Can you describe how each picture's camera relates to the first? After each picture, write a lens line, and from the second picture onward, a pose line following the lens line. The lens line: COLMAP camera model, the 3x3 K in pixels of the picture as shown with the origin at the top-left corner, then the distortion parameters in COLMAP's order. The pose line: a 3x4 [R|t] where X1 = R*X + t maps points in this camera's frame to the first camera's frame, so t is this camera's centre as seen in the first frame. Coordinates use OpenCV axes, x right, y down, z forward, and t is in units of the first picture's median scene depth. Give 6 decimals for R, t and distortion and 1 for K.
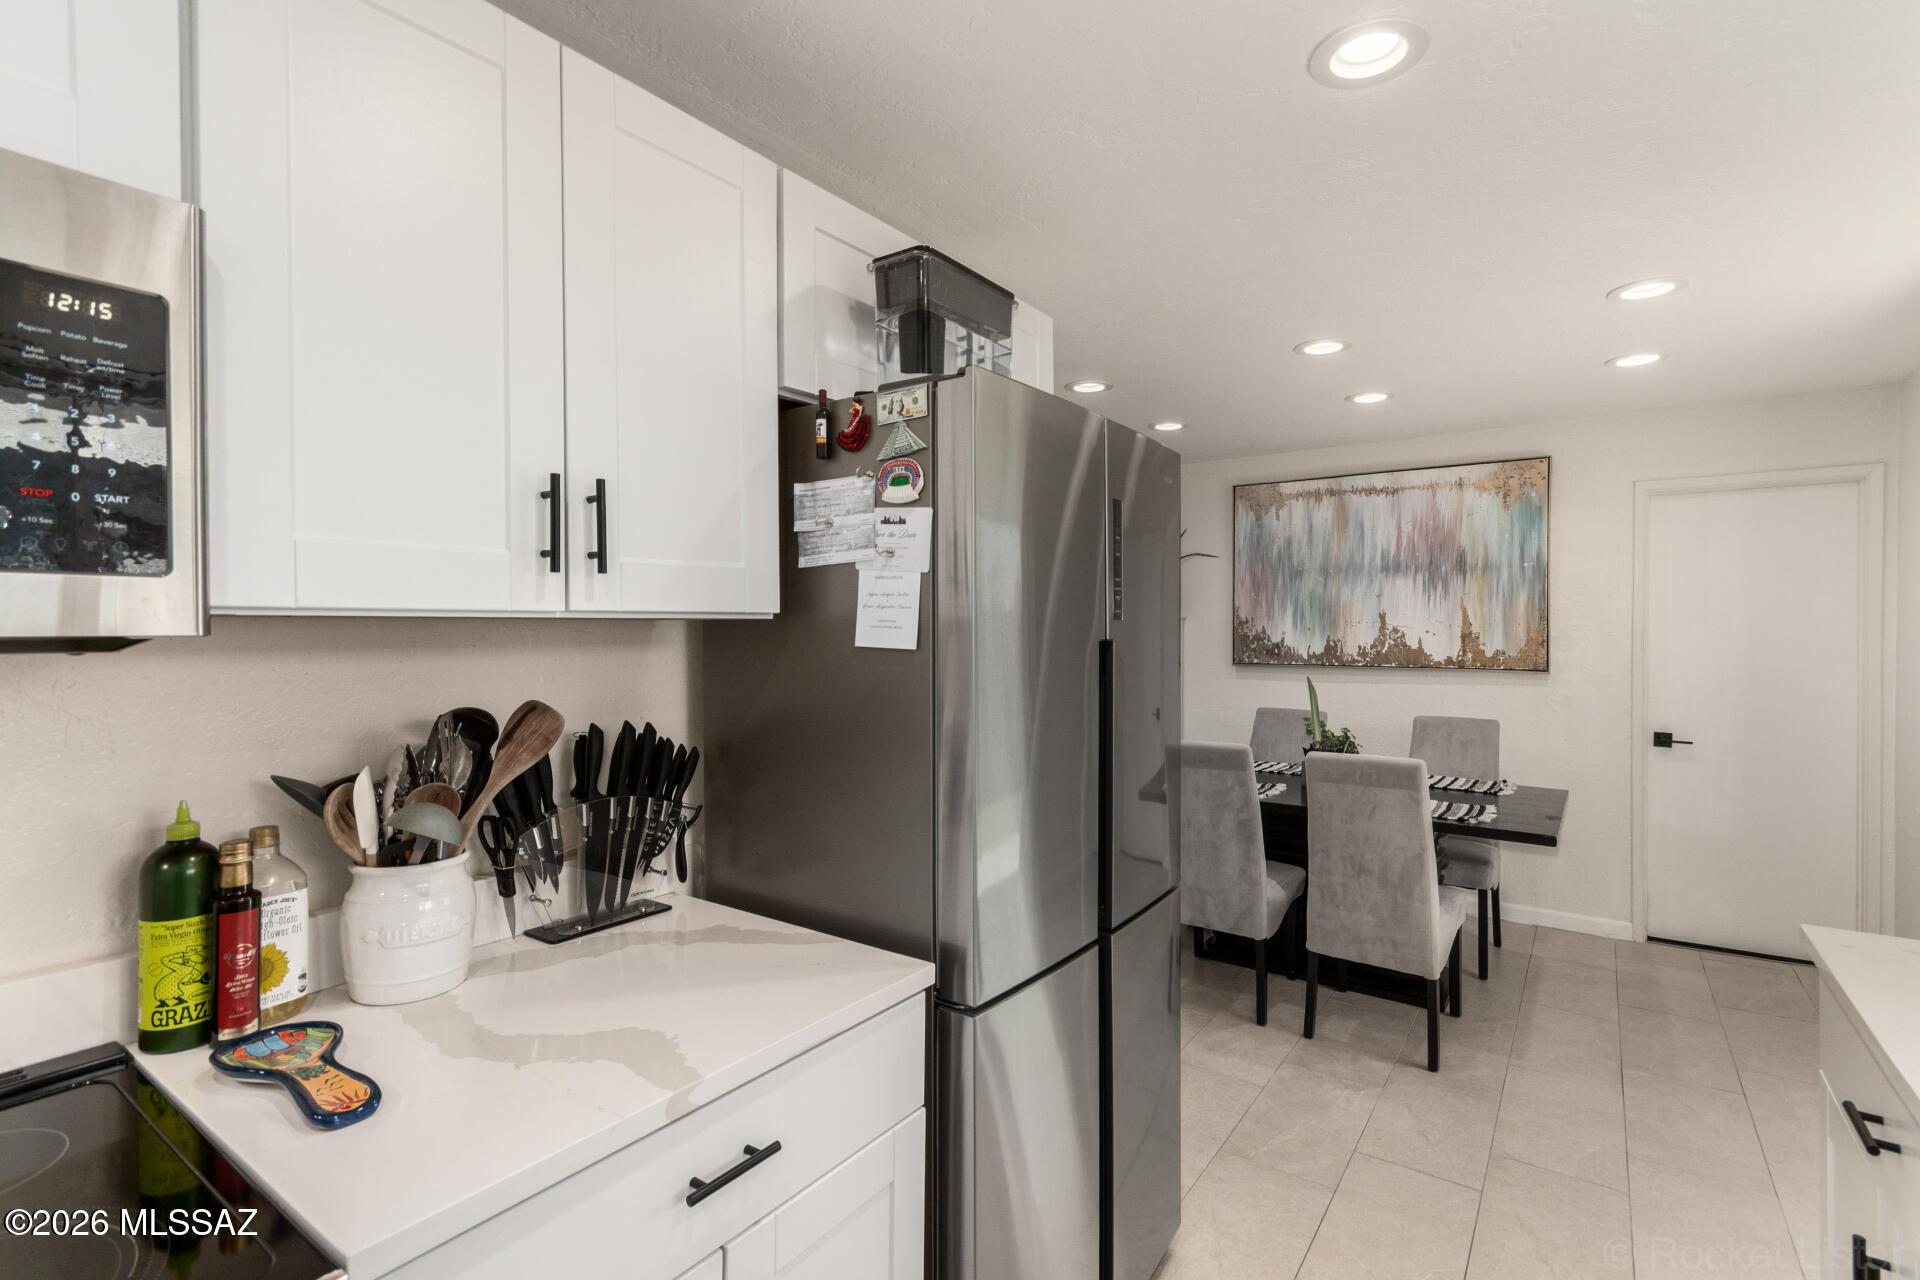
lens RADIAL K [[885.6, 0, 962.2], [0, 885.6, 633.5], [0, 0, 1]] dist [0.003763, 0.000361]
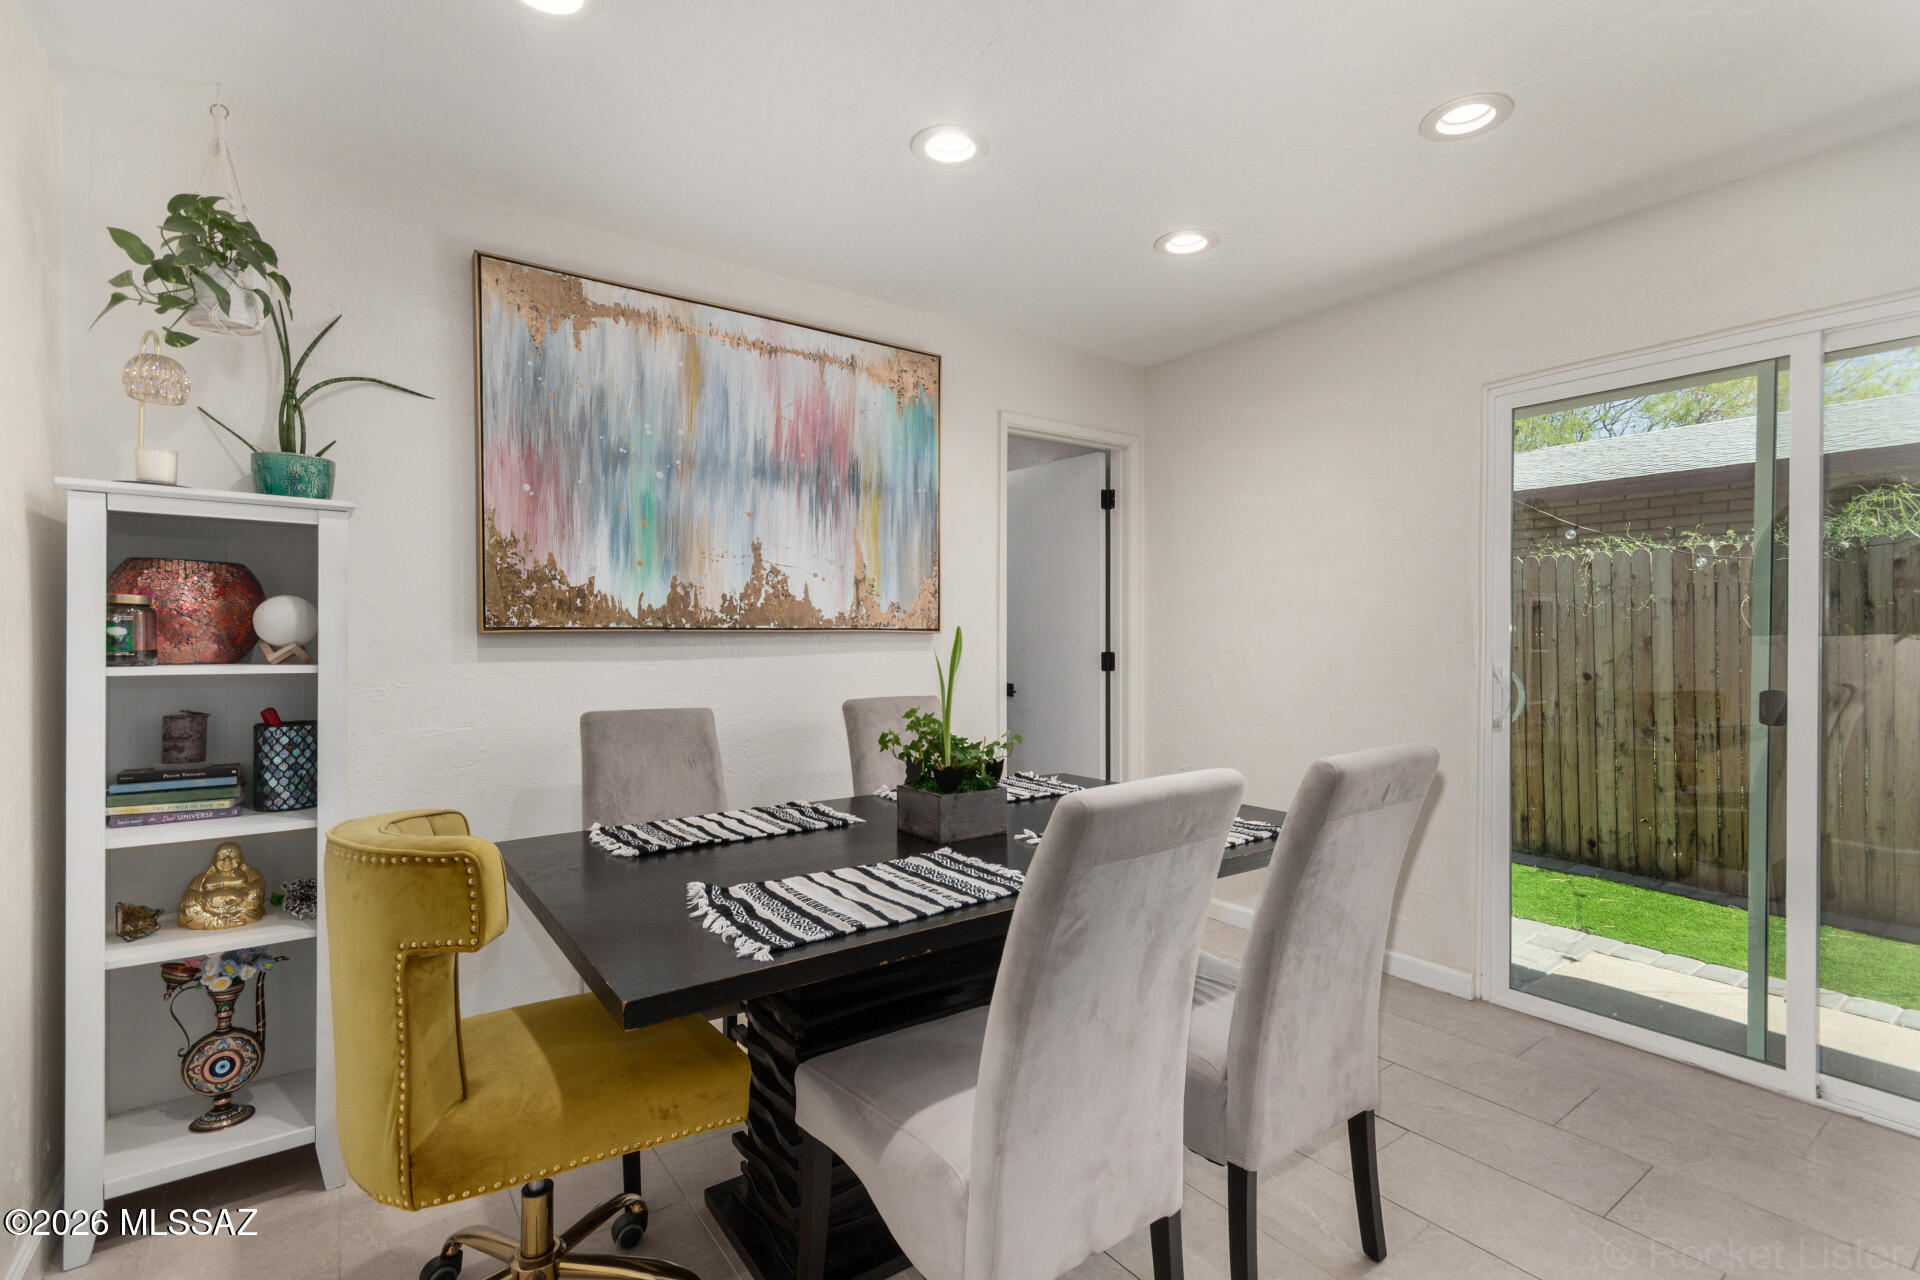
lens RADIAL K [[885.6, 0, 958.7], [0, 885.6, 639.0], [0, 0, 1]] dist [0.003763, 0.000361]
pose [[0.308602, -0.003024, 0.951186, -0.069377], [0.009212, 0.999958, 0.000190, 0.044985], [-0.951147, 0.008703, 0.308617, 0.673150]]
